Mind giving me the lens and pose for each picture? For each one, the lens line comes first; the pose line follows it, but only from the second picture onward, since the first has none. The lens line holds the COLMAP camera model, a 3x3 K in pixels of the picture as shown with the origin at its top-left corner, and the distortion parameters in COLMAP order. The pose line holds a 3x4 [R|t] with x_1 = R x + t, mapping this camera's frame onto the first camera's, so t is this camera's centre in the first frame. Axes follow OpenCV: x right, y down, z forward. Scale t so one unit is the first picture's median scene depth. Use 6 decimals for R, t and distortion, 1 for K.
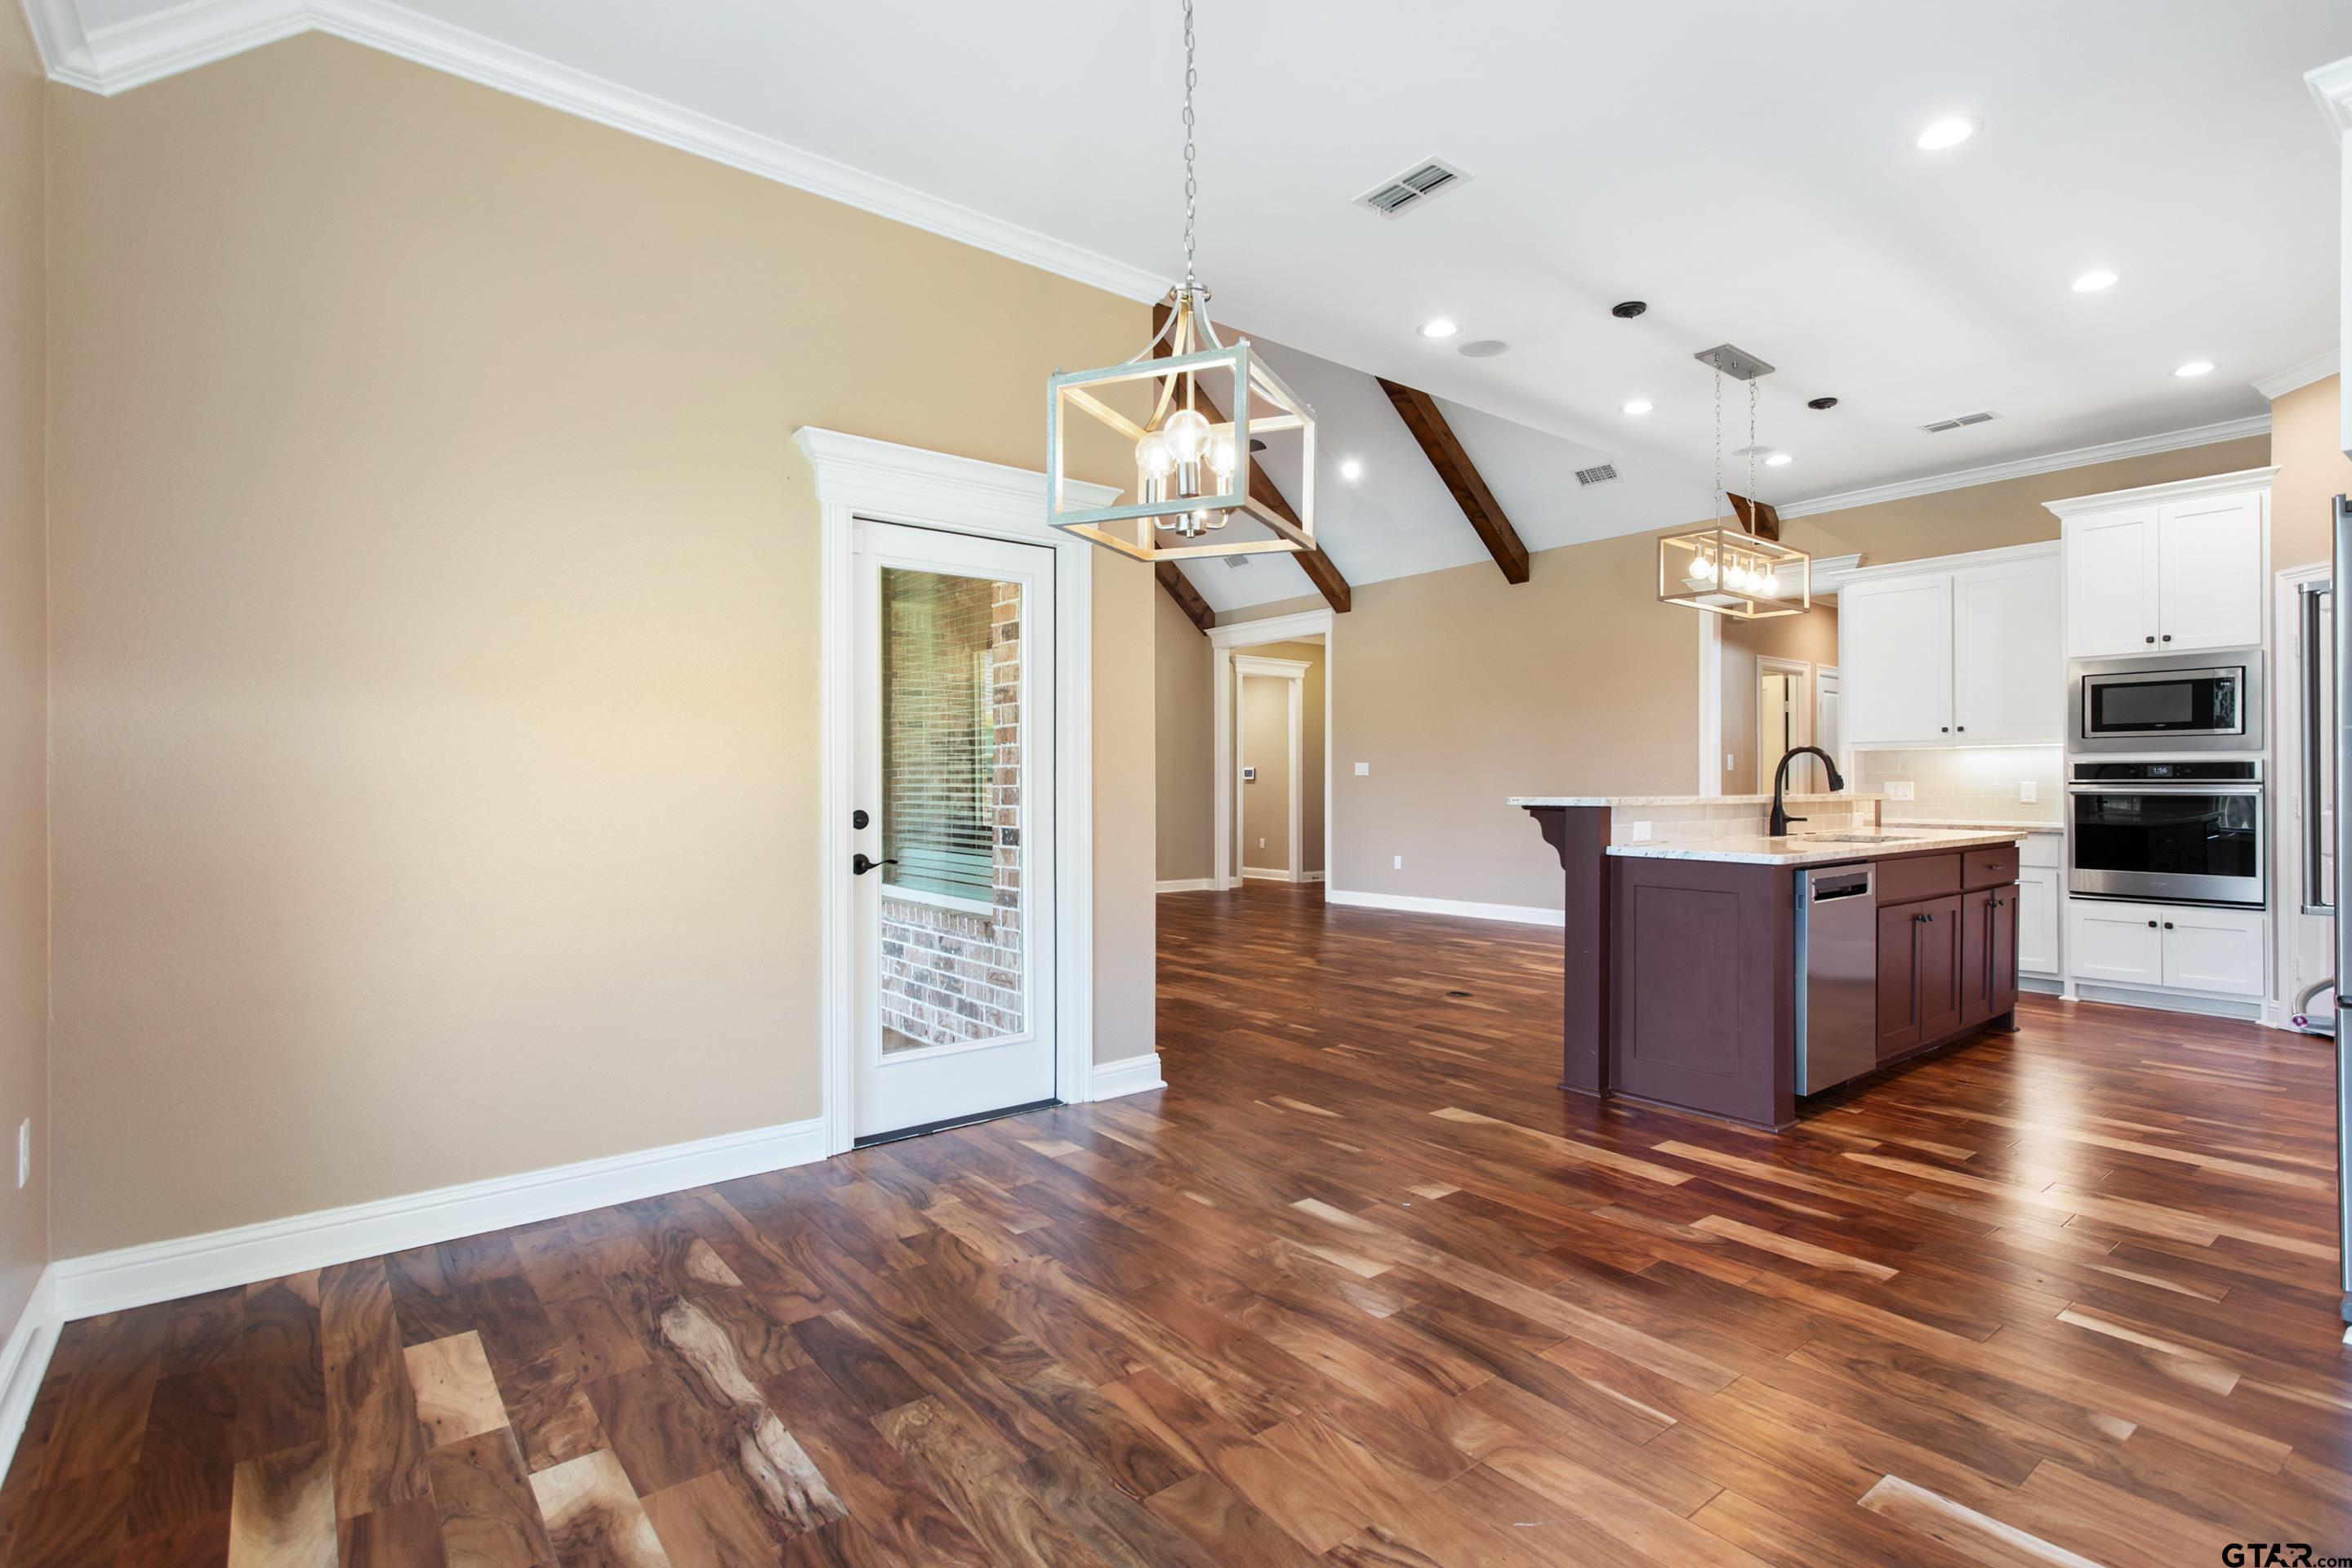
lens RADIAL K [[1119.9, 0, 1198.3], [0, 1119.9, 781.5], [0, 0, 1]] dist [0.000072, 0.002496]
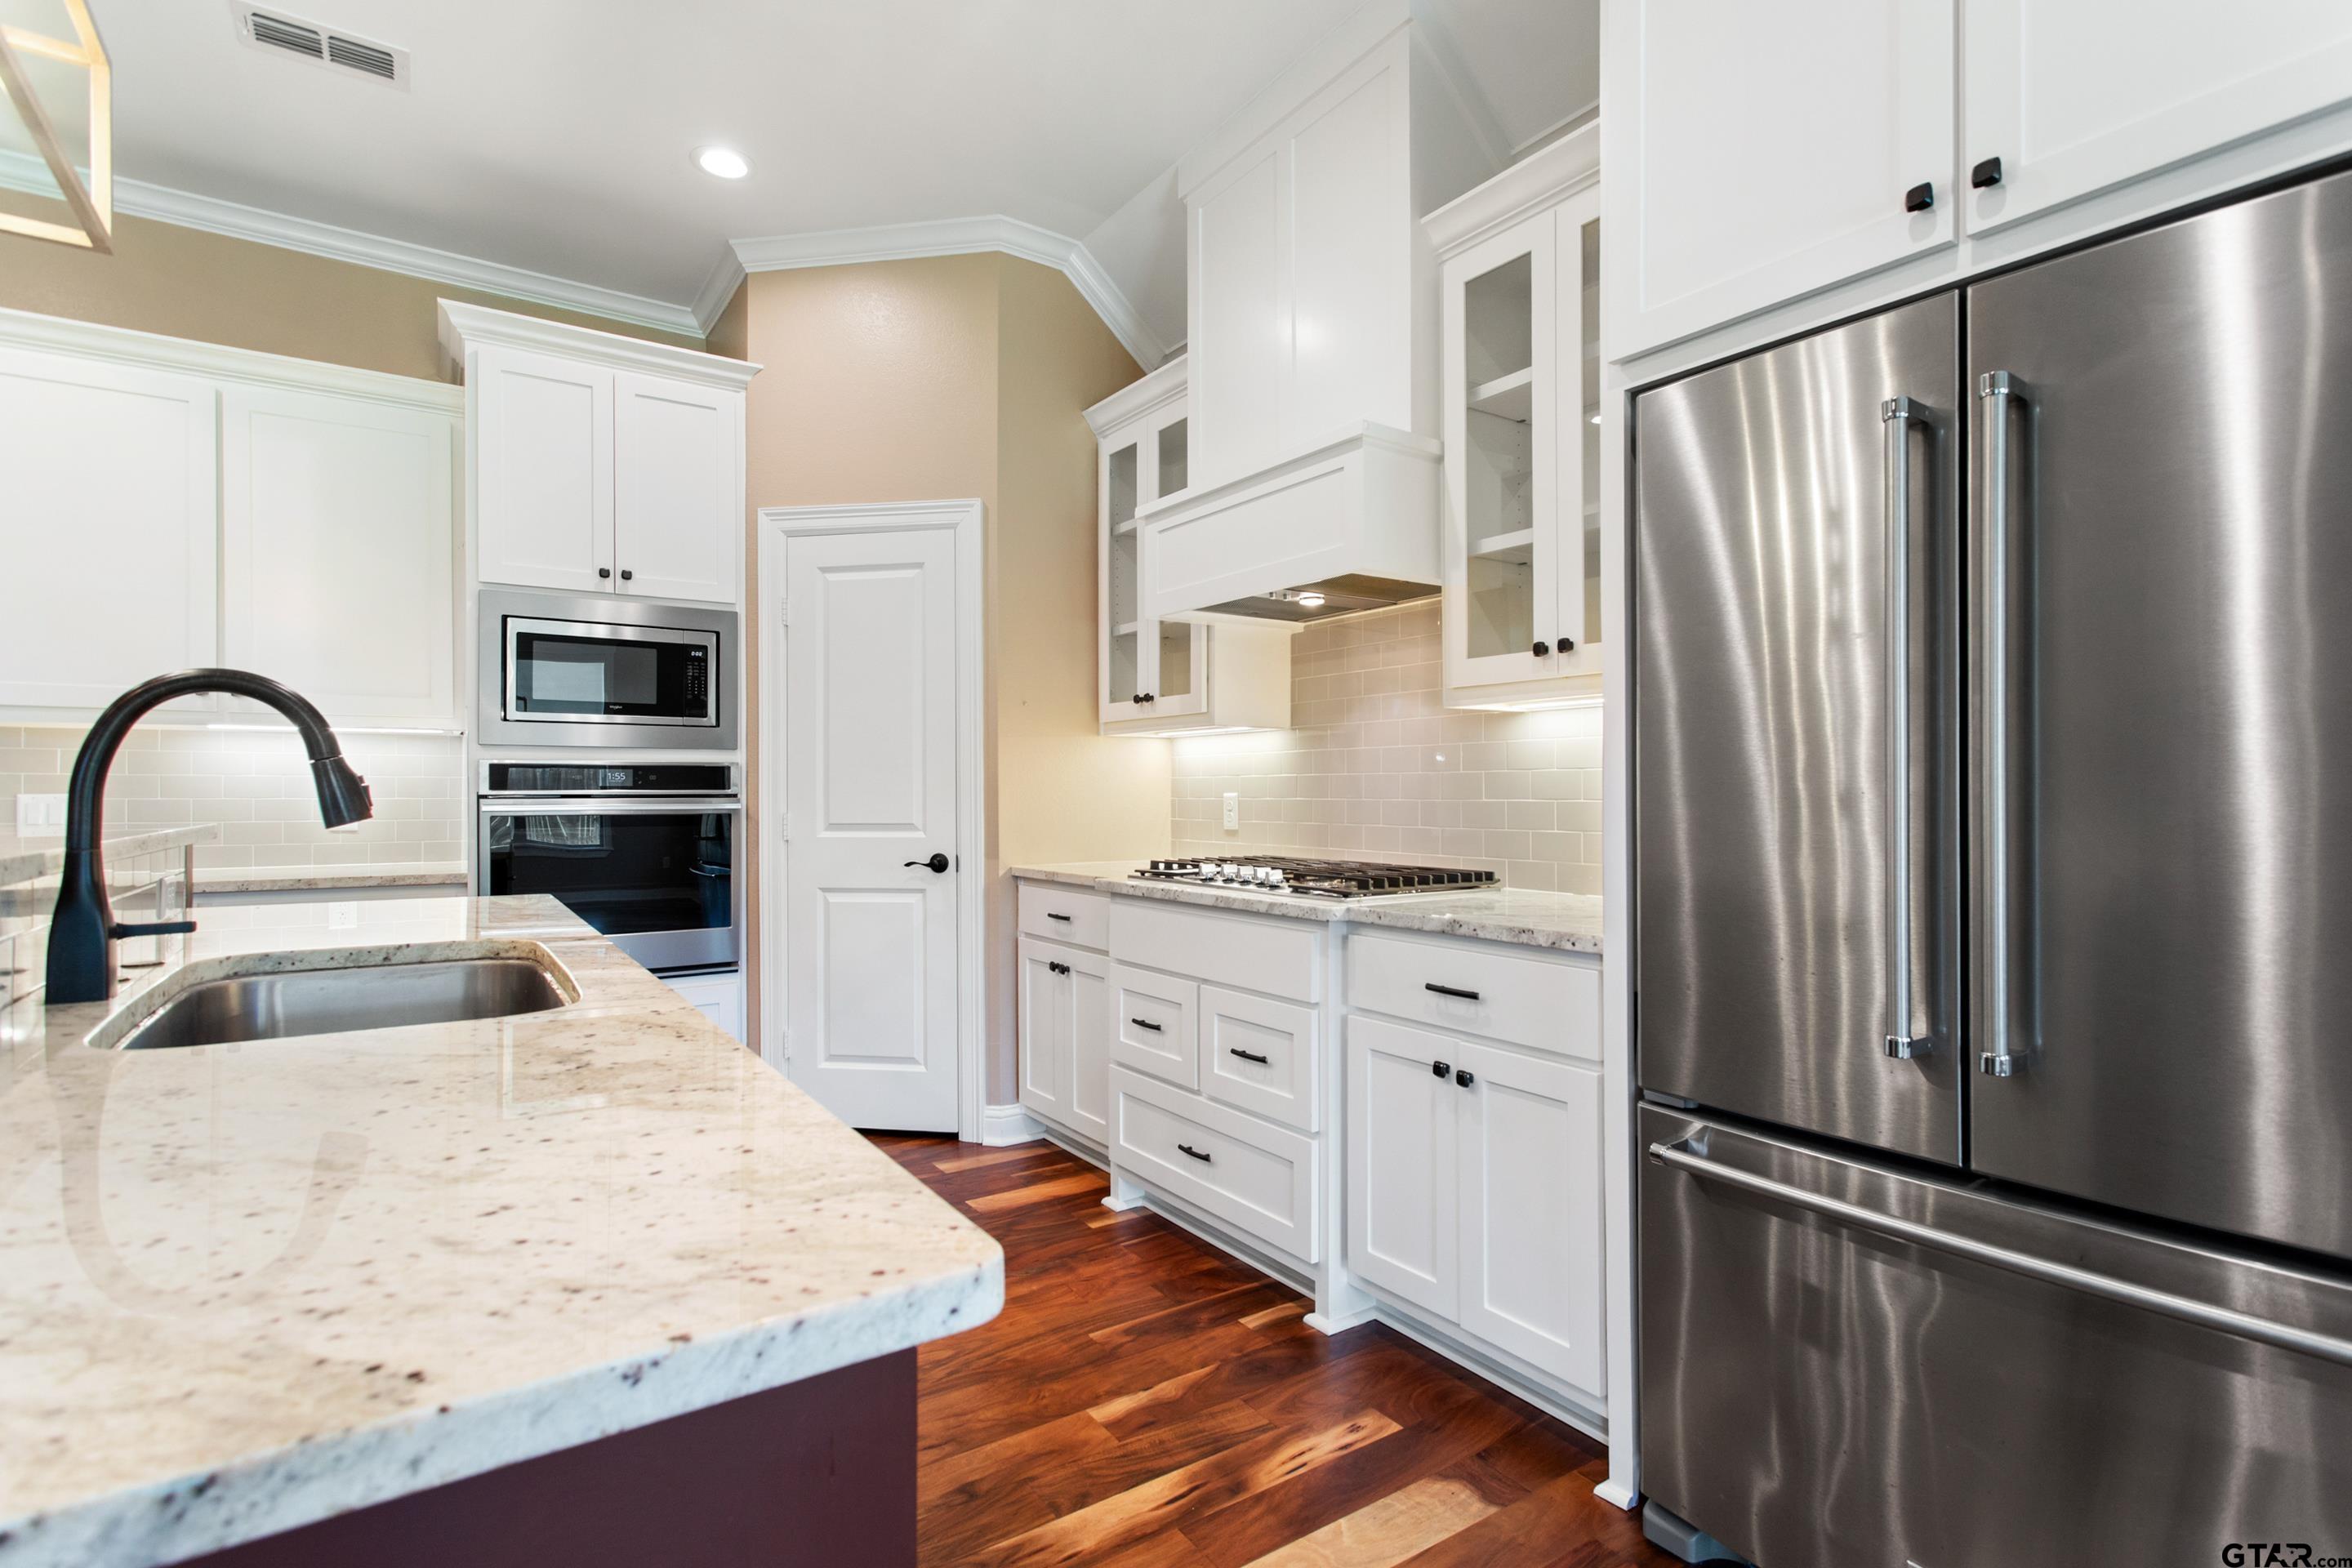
lens RADIAL K [[1119.9, 0, 1179.8], [0, 1119.9, 787.6], [0, 0, 1]] dist [0.000072, 0.002496]
pose [[0.069695, 0.003304, 0.997563, 0.239239], [0.000252, 0.999994, -0.003329, -0.001262], [-0.997568, 0.000484, 0.069693, 0.646443]]
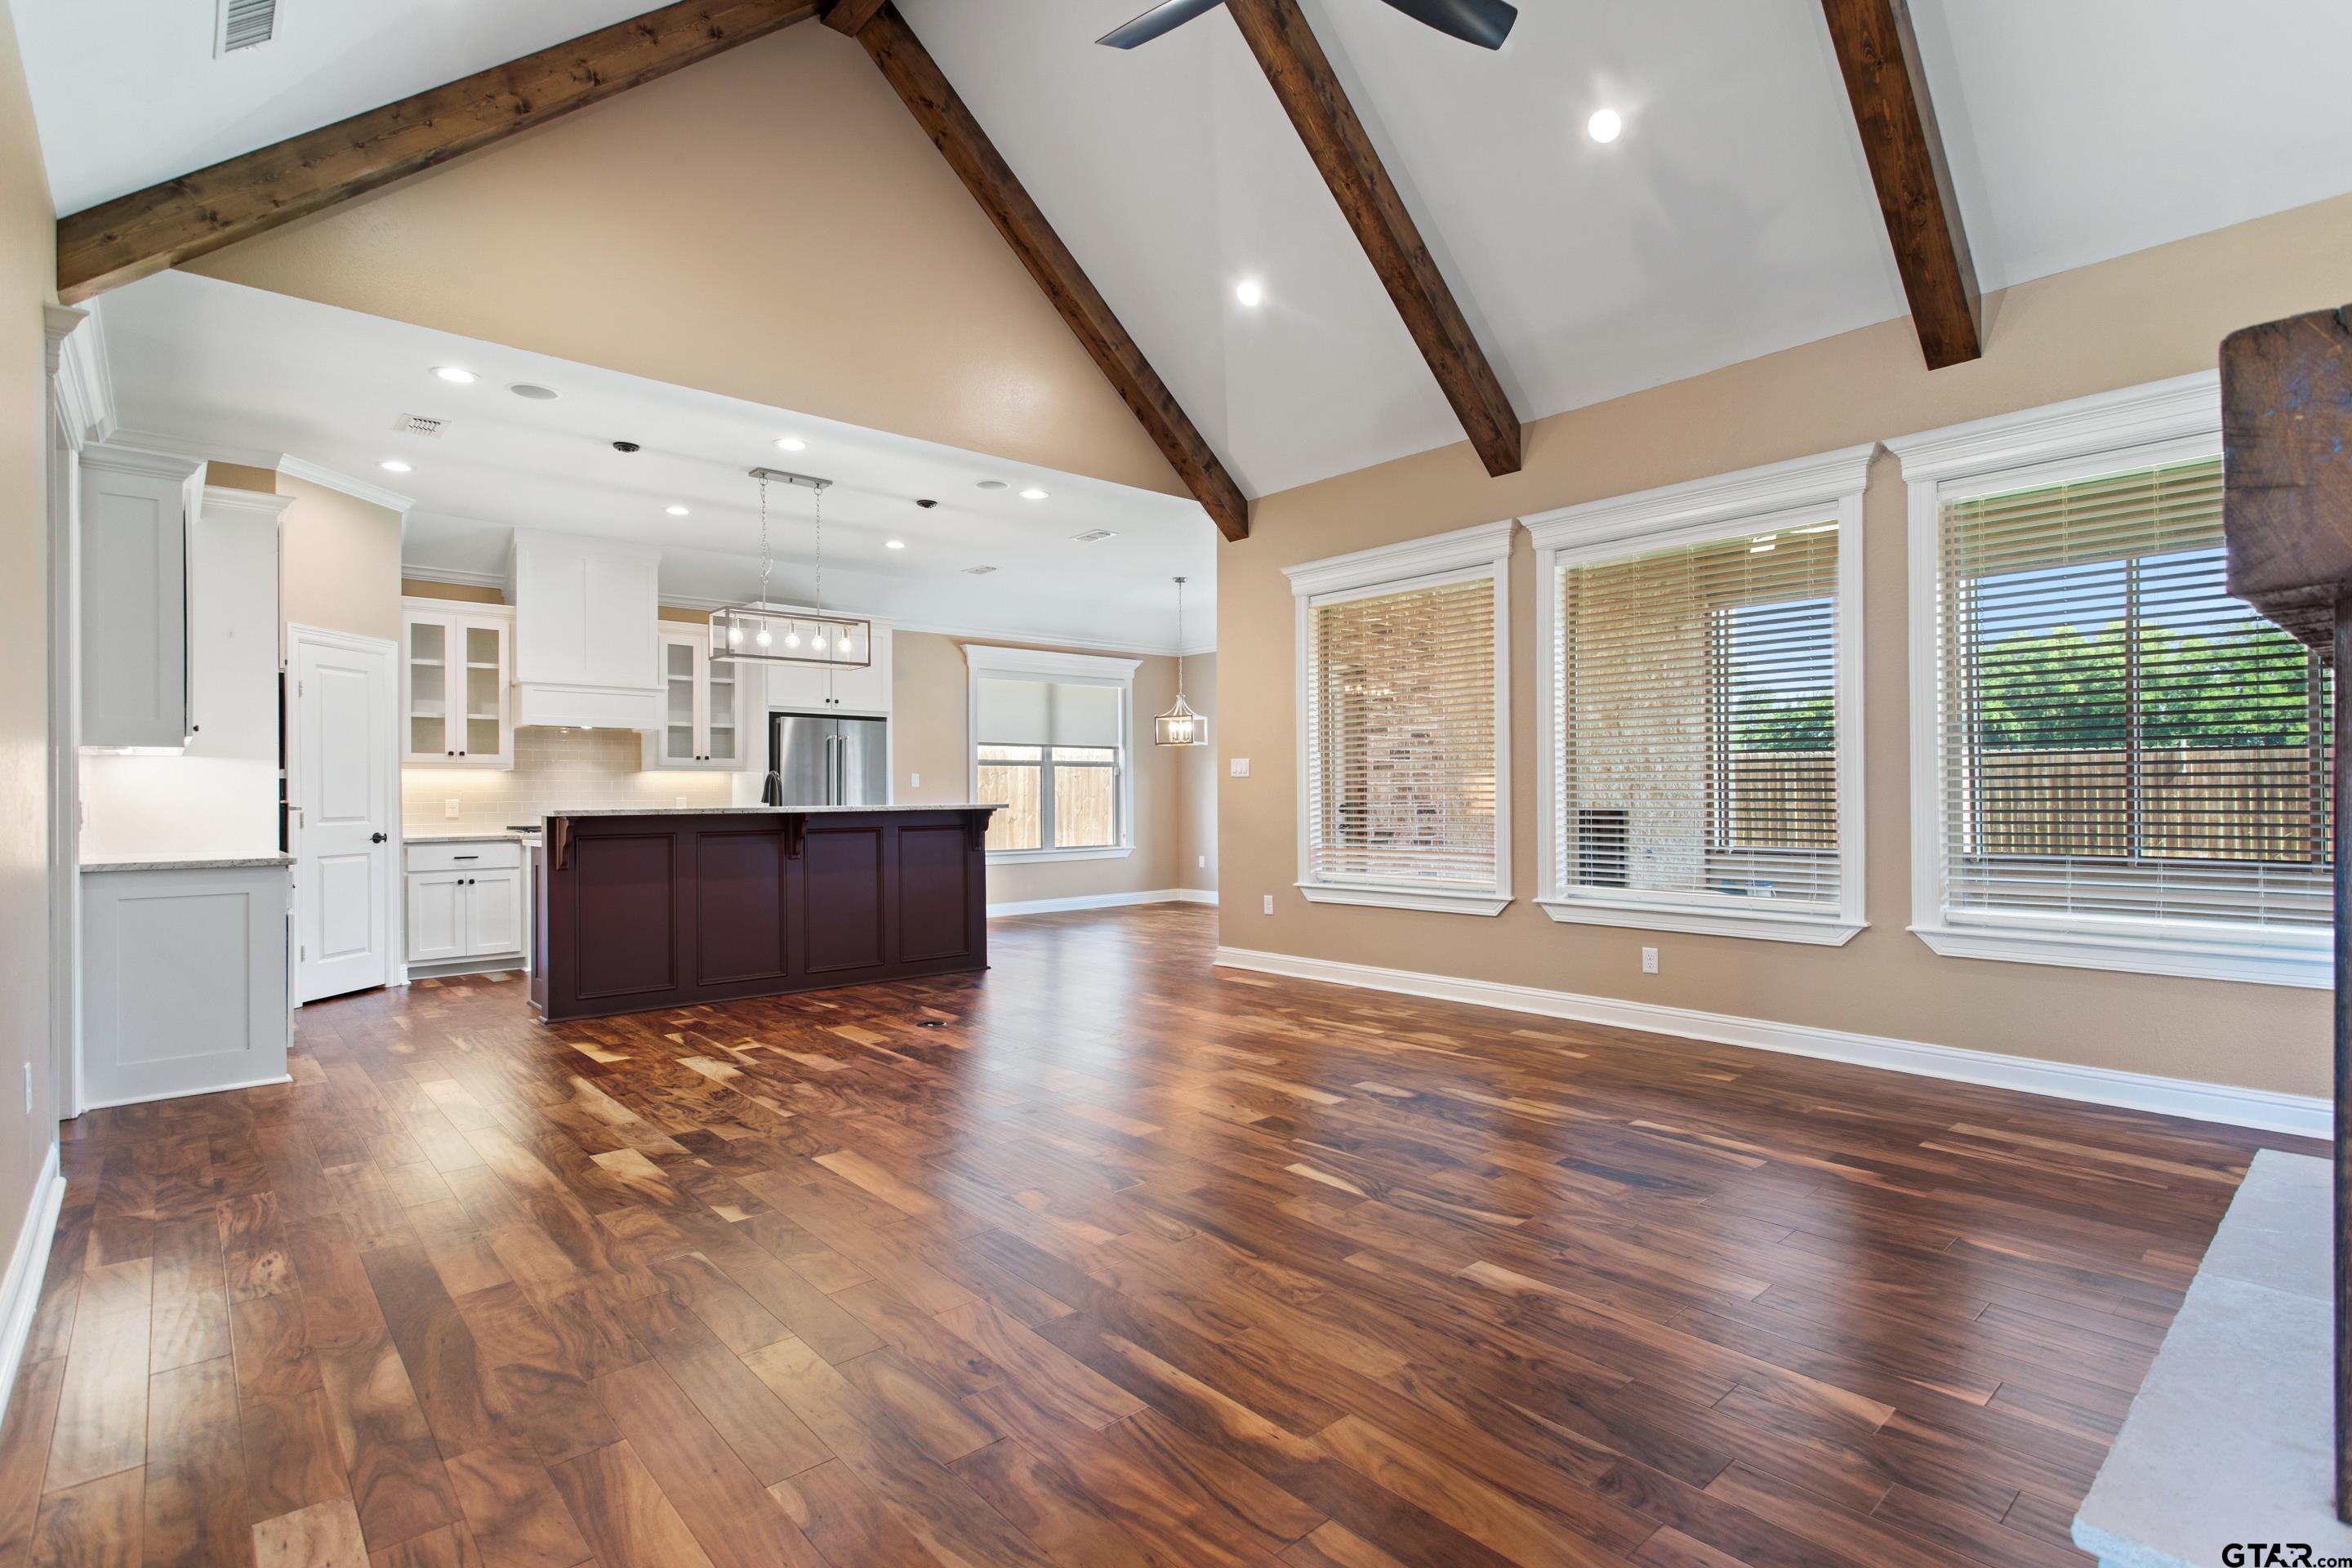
lens RADIAL K [[1119.9, 0, 1185.0], [0, 1119.9, 796.1], [0, 0, 1]] dist [0.000072, 0.002496]
pose [[-0.999400, 0.010463, -0.033006, 0.055077], [0.010508, 0.999944, -0.001187, 0.006976], [0.032992, -0.001533, -0.999454, 2.115508]]
